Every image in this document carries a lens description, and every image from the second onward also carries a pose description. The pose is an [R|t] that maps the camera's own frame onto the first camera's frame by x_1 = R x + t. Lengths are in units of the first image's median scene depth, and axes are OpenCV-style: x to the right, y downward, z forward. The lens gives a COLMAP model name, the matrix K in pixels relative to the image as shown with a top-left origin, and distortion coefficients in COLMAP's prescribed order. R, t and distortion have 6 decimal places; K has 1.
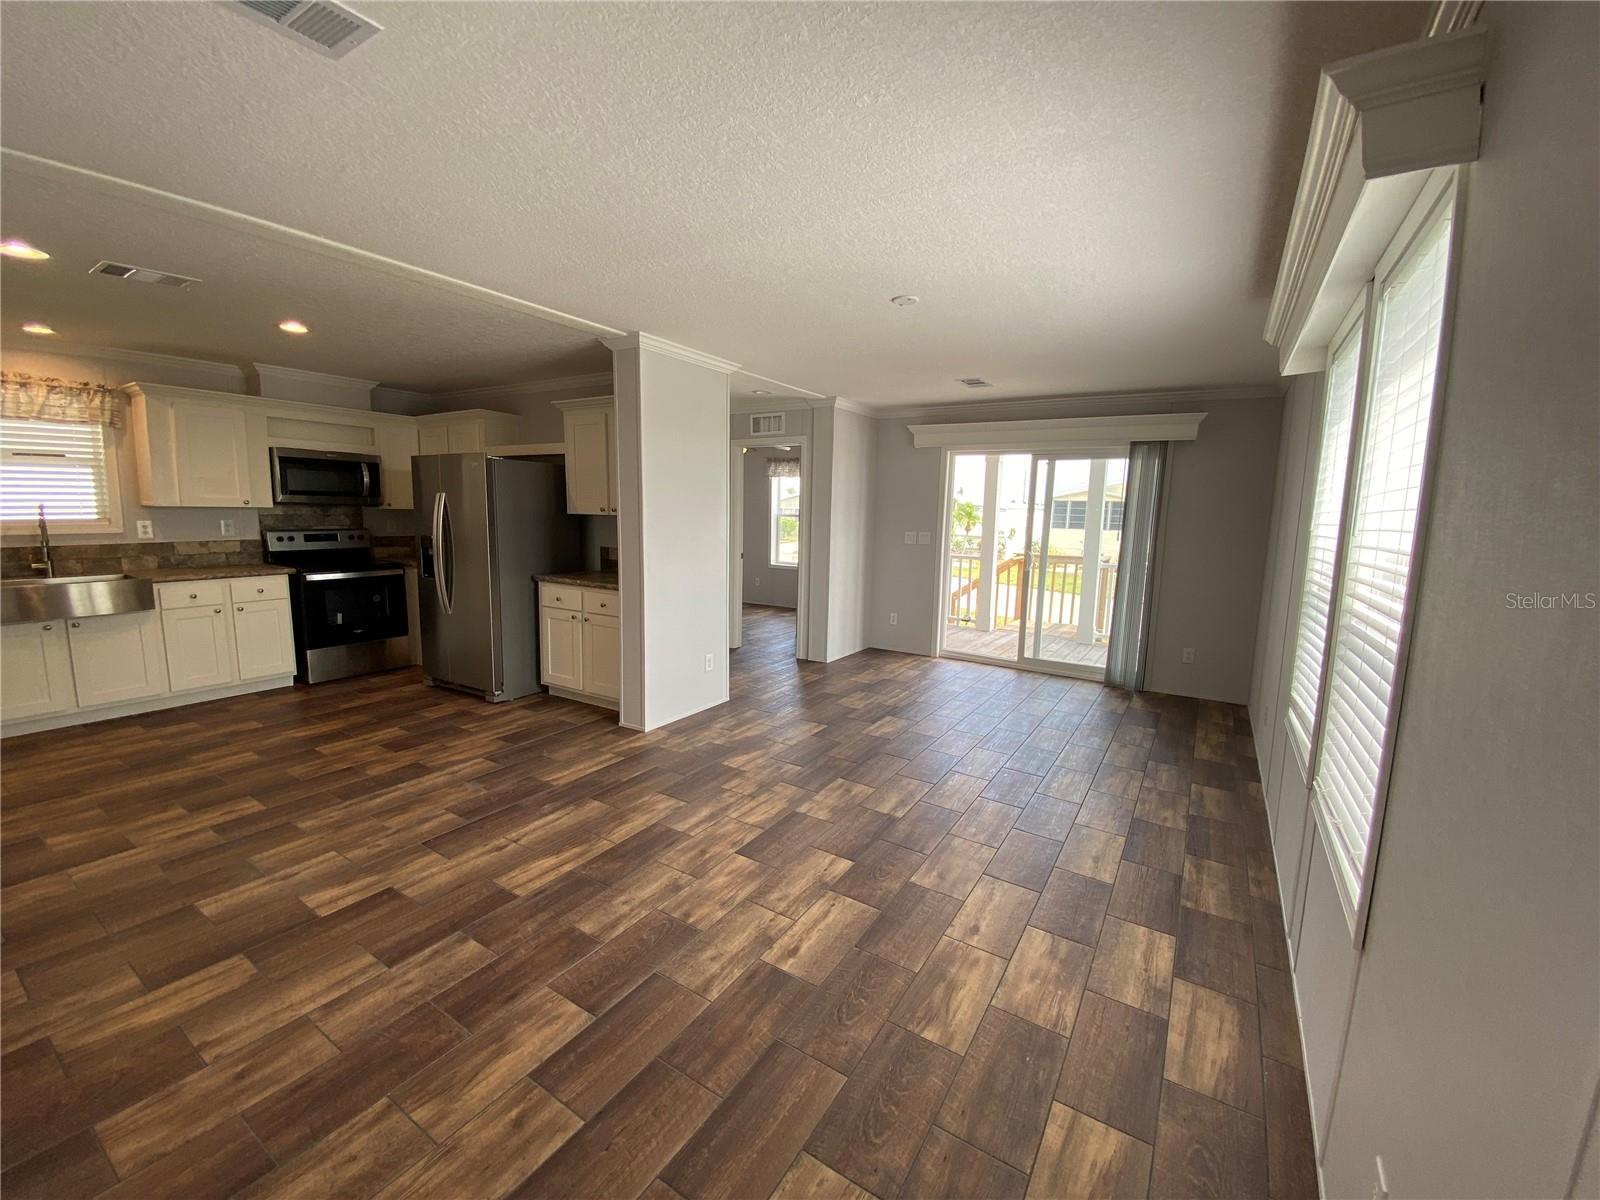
lens RADIAL K [[643.9, 0, 799.3], [0, 643.9, 593.9], [0, 0, 1]] dist [0.019957, -0.020783]
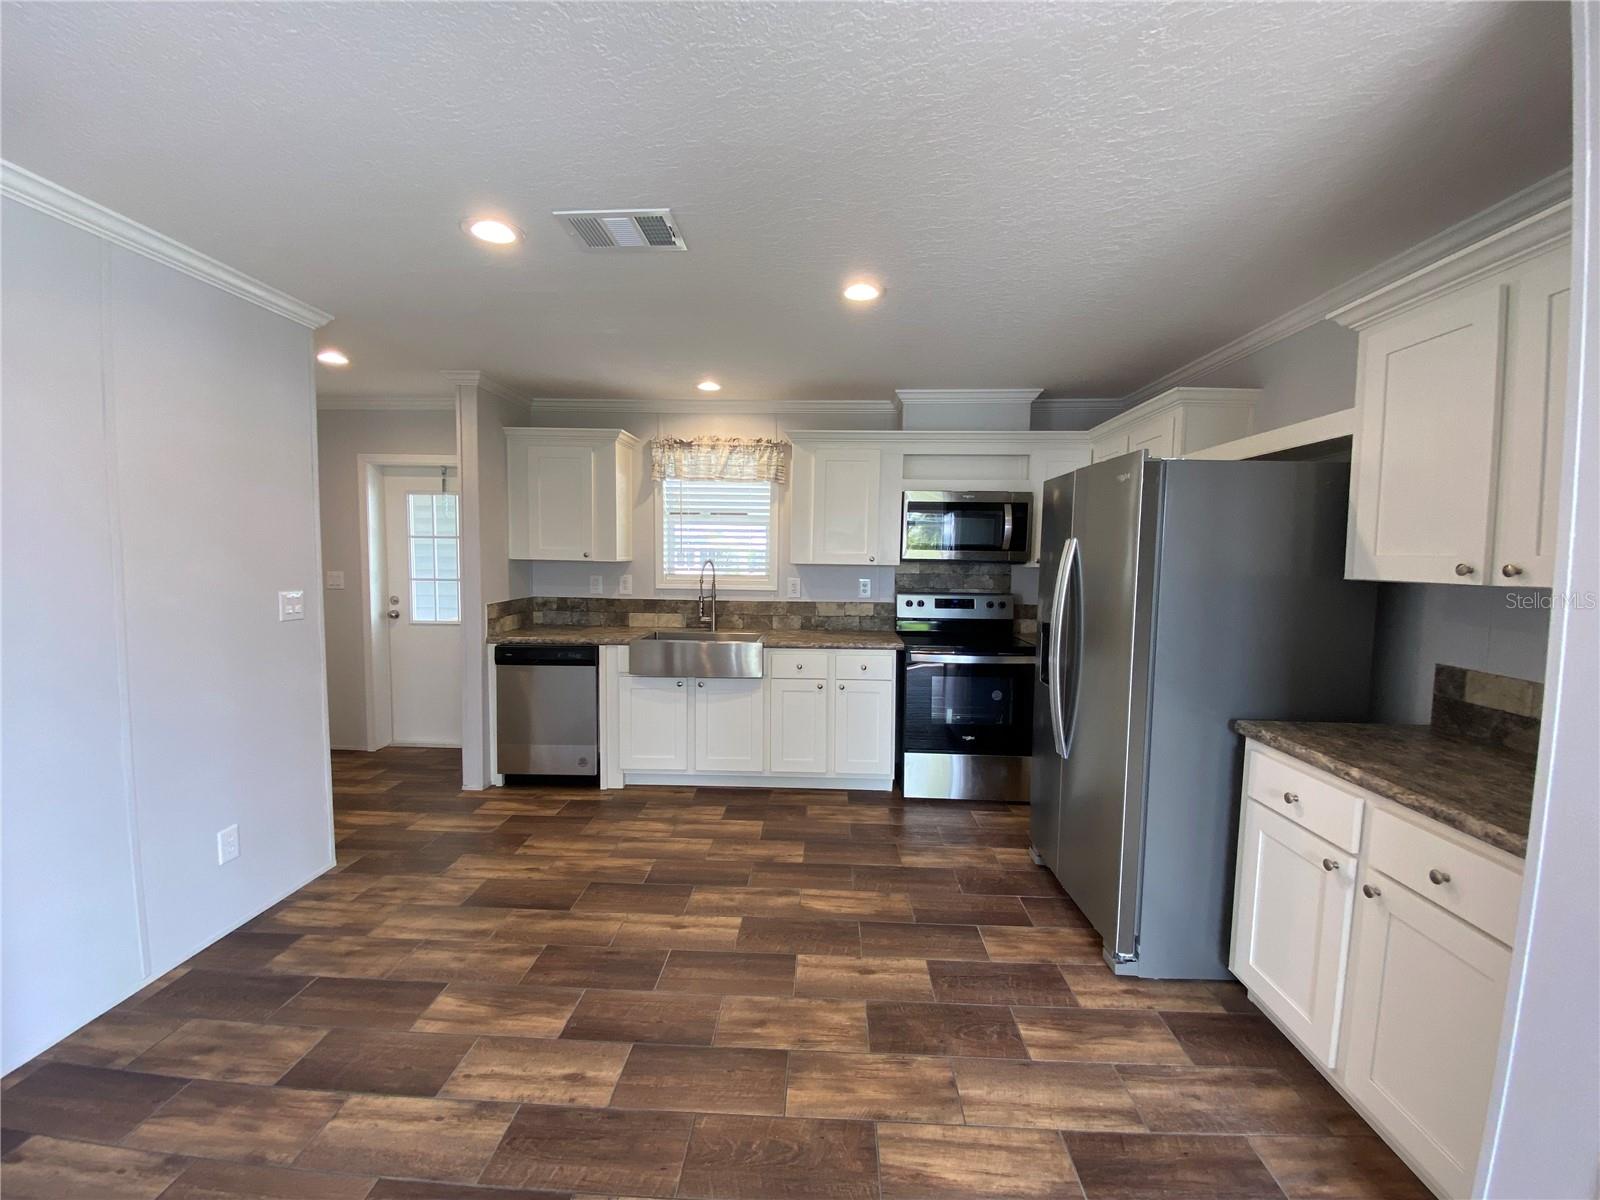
lens RADIAL K [[648.8, 0, 800.5], [0, 648.8, 594.2], [0, 0, 1]] dist [0.020955, -0.021247]
pose [[0.495630, 0.039255, -0.867646, -0.222466], [-0.115621, 0.993069, -0.021117, -0.087155], [0.860804, 0.110785, 0.496733, 0.650893]]
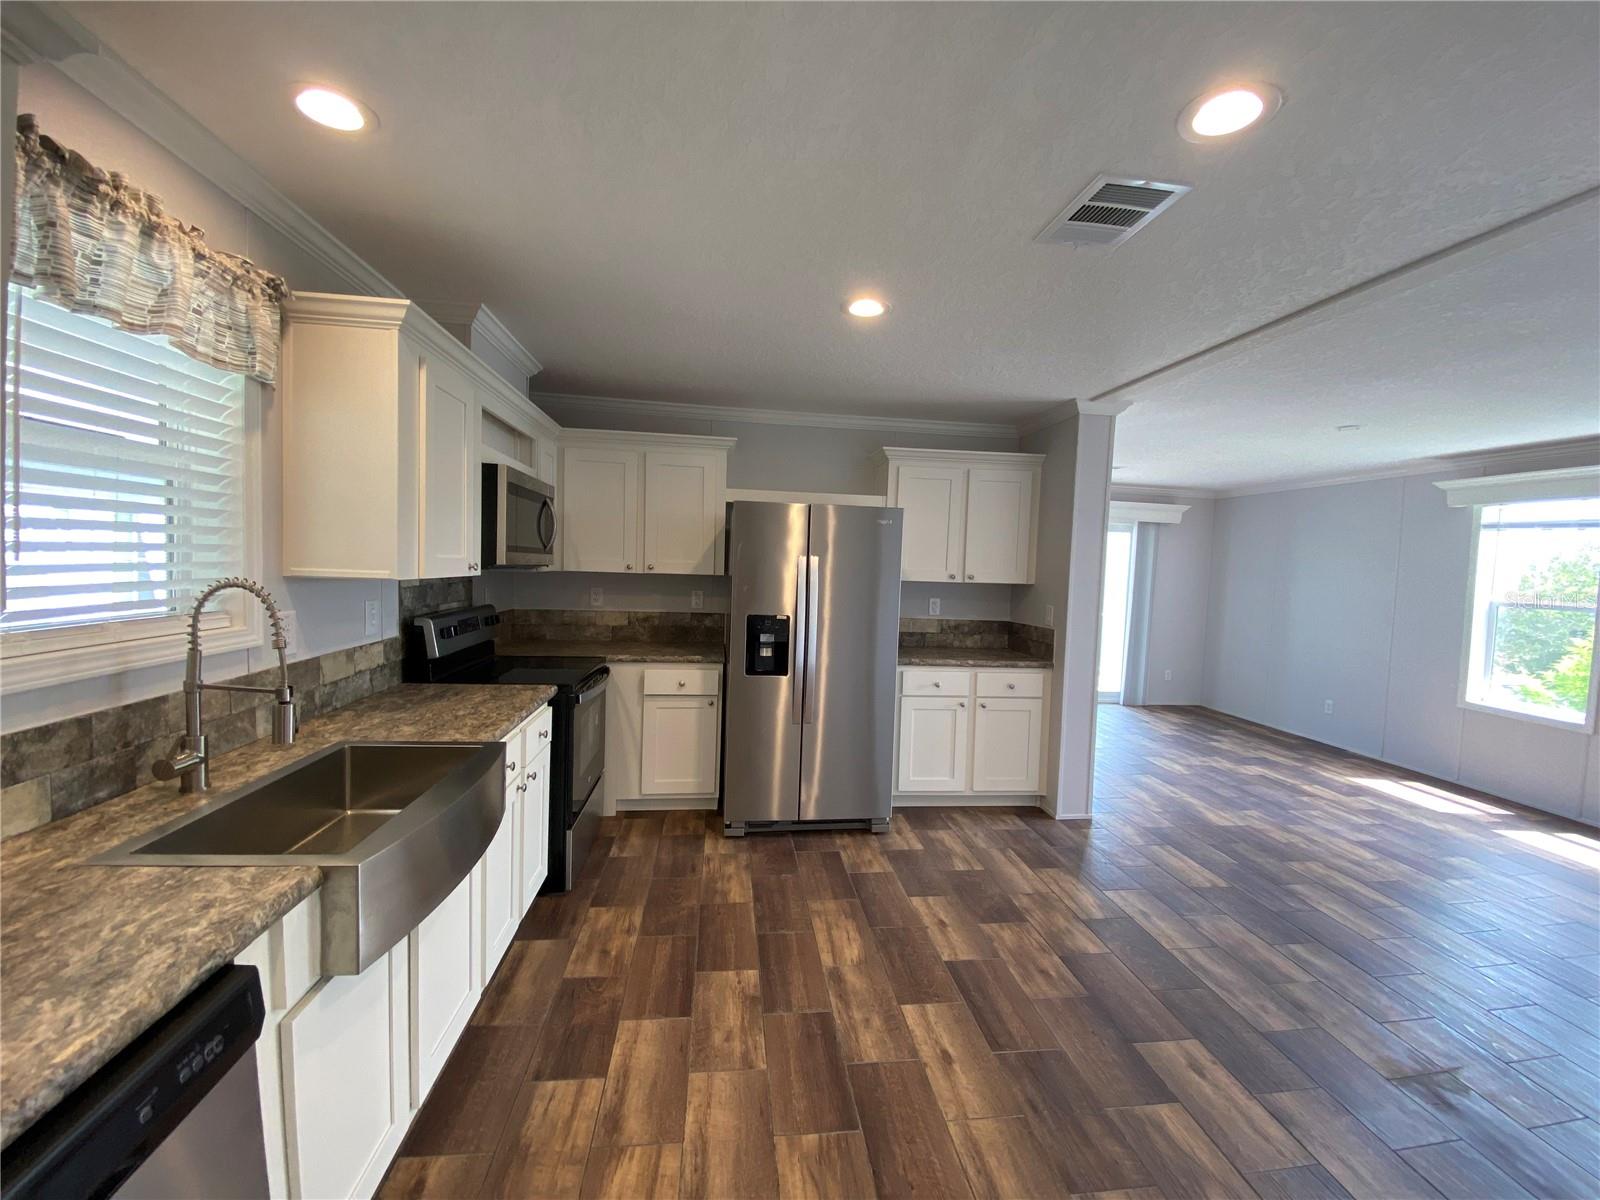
lens RADIAL K [[643.9, 0, 799.3], [0, 643.9, 593.9], [0, 0, 1]] dist [0.019957, -0.020783]
pose [[0.778458, -0.025135, 0.627193, -1.246656], [0.061009, 0.997497, -0.035748, -0.110363], [-0.624724, 0.066093, 0.778043, 0.557668]]
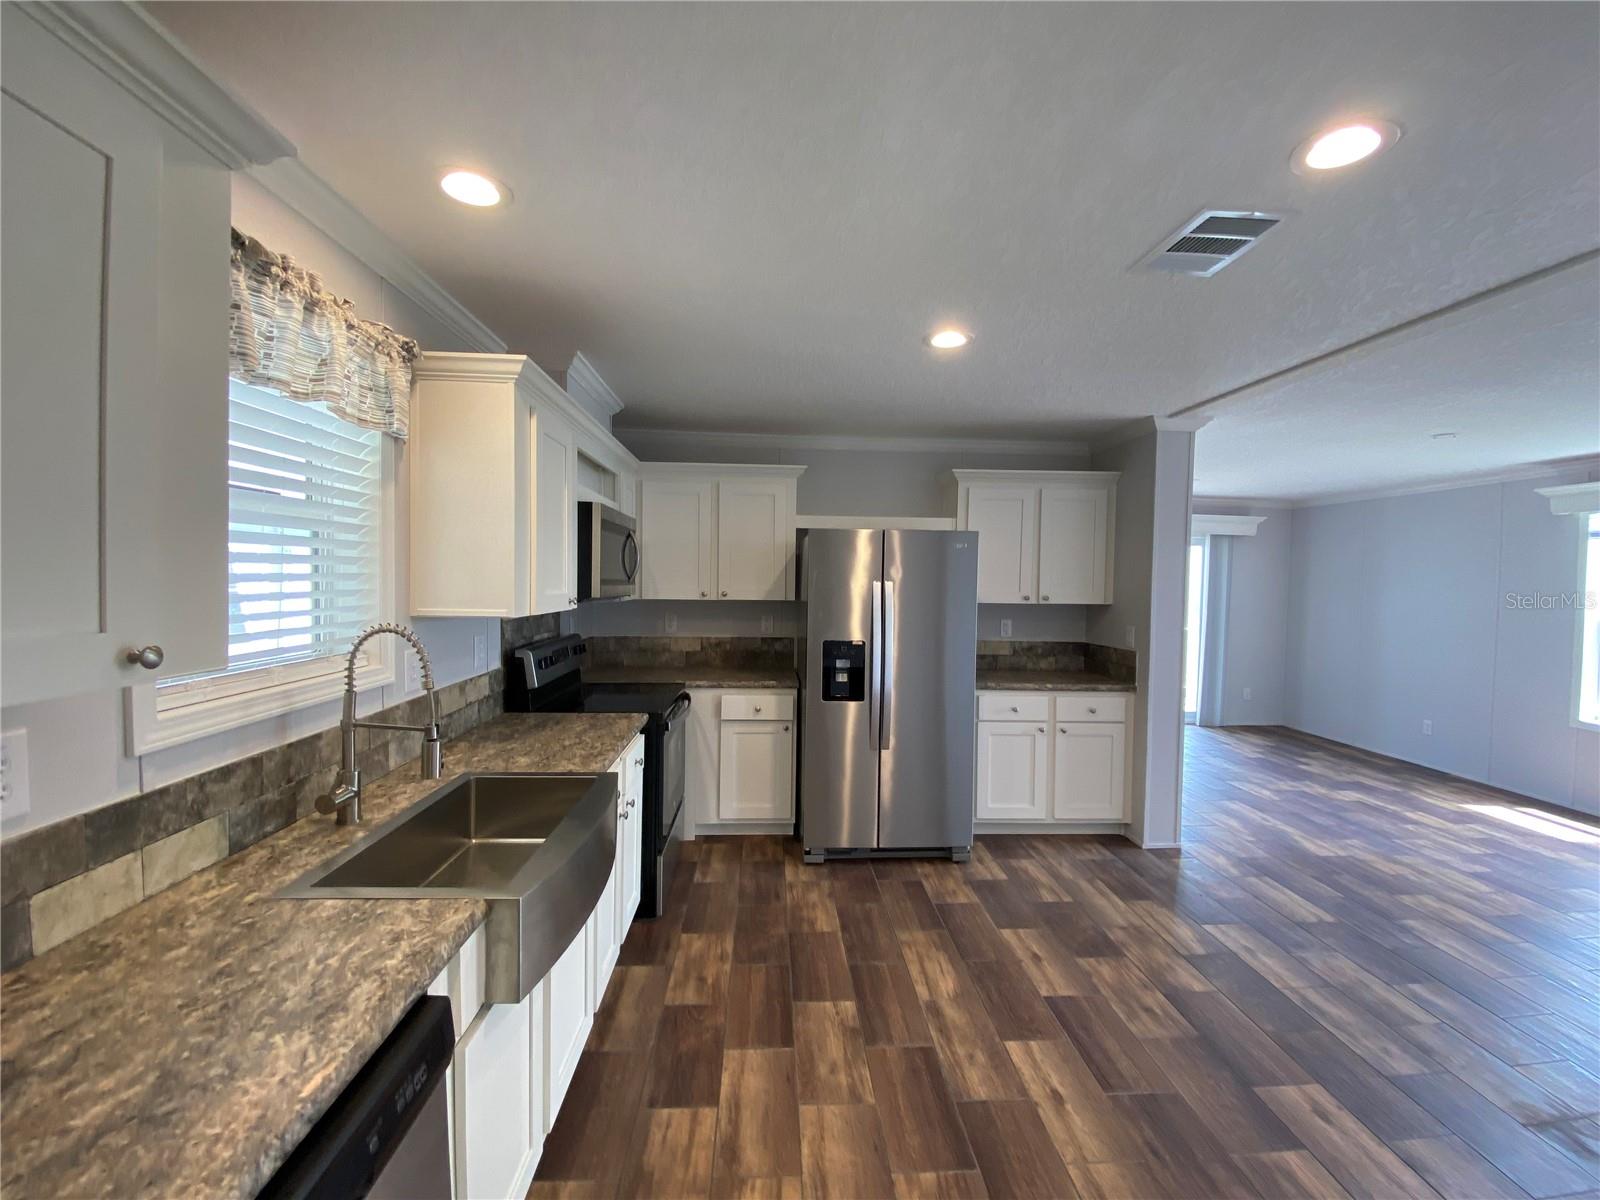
lens RADIAL K [[648.8, 0, 800.5], [0, 648.8, 594.2], [0, 0, 1]] dist [0.020955, -0.021247]
pose [[0.818081, -0.022562, 0.574660, -1.289604], [0.072726, 0.995267, -0.064457, -0.126568], [-0.570486, 0.094524, 0.815850, 0.571883]]
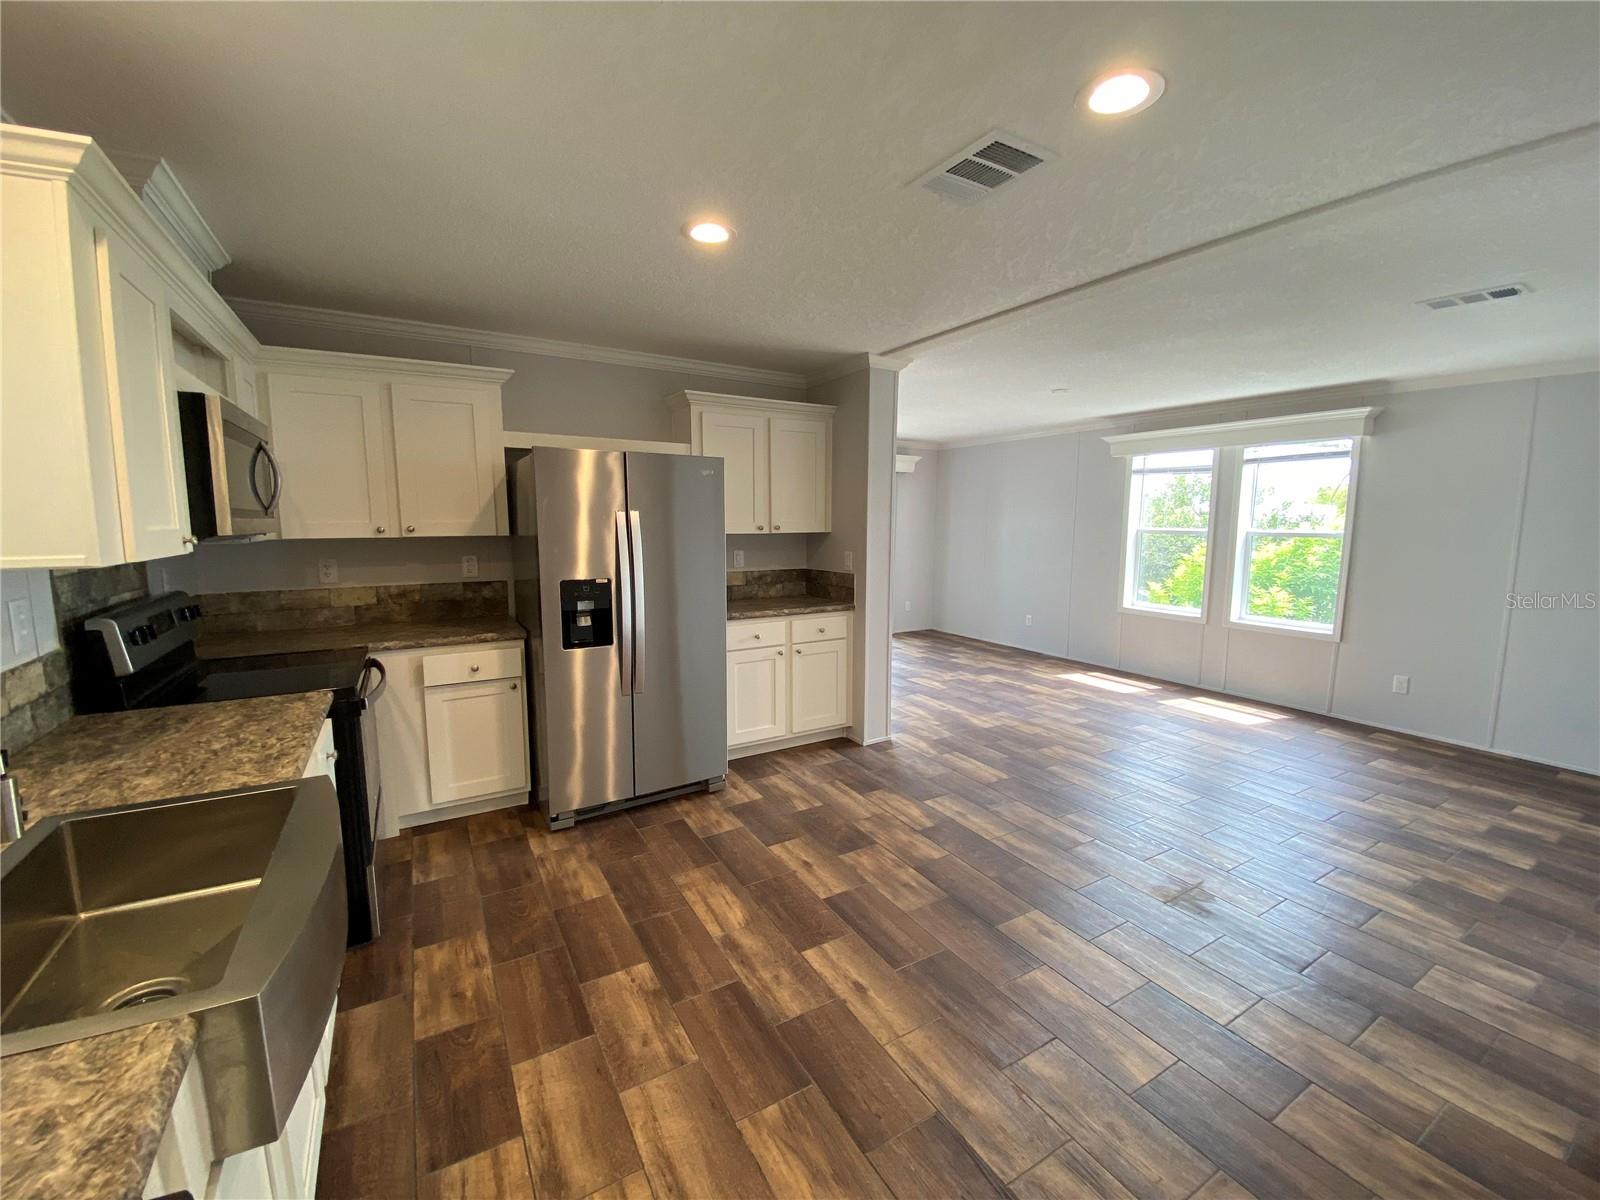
lens RADIAL K [[650.2, 0, 796.0], [0, 650.2, 594.3], [0, 0, 1]] dist [0.020616, -0.021651]
pose [[0.463341, -0.124536, 0.877386, -1.305709], [0.118504, 0.989891, 0.077924, -0.128573], [-0.878221, 0.067868, 0.473415, 0.674912]]
